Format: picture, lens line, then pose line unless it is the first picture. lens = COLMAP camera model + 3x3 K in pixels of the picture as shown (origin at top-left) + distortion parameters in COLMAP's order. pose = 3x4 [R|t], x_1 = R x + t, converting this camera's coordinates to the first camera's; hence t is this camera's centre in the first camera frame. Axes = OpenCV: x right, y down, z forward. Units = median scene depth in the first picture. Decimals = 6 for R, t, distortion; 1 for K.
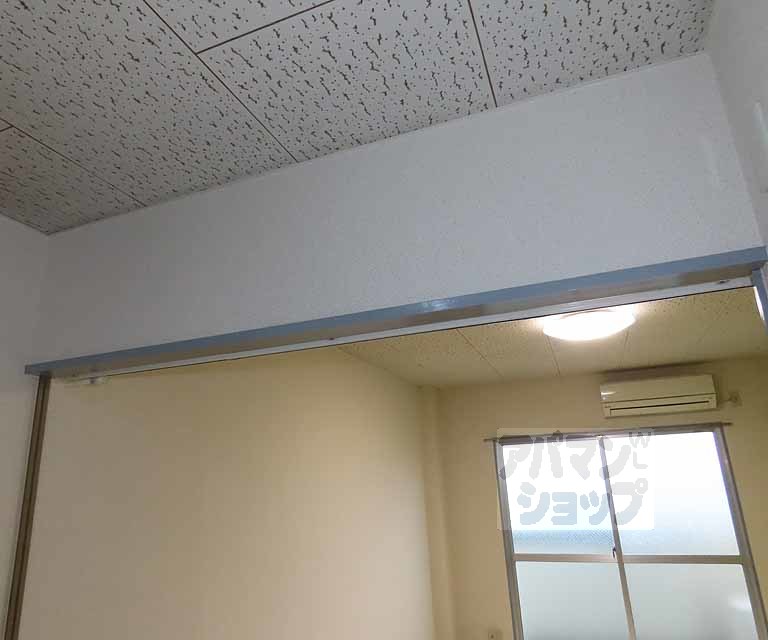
lens RADIAL K [[521.8, 0, 383.6], [0, 521.8, 313.8], [0, 0, 1]] dist [0.009358, -0.000306]
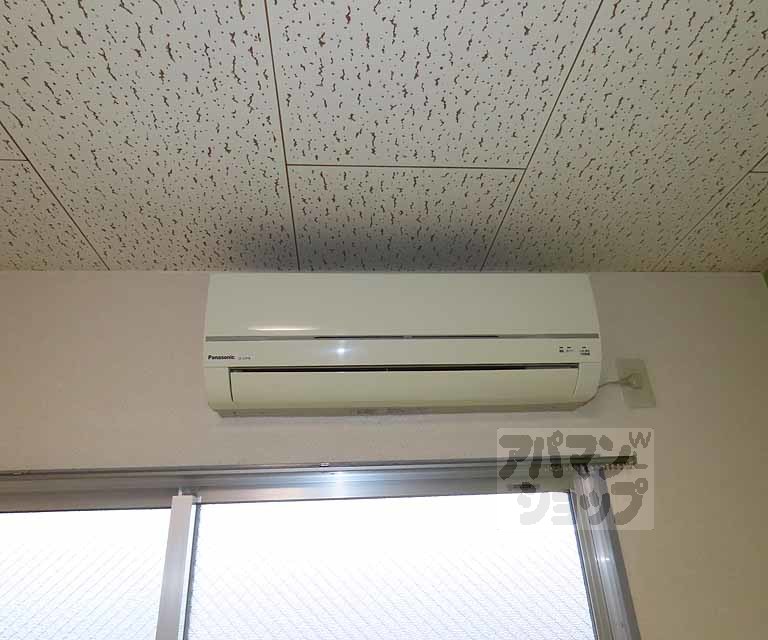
lens RADIAL K [[521.8, 0, 386.4], [0, 521.8, 322.8], [0, 0, 1]] dist [0.009358, -0.000306]
pose [[0.900588, 0.207831, 0.381770, 0.130784], [-0.138876, 0.969830, -0.200359, 0.065016], [-0.411892, 0.127423, 0.902279, 0.244180]]
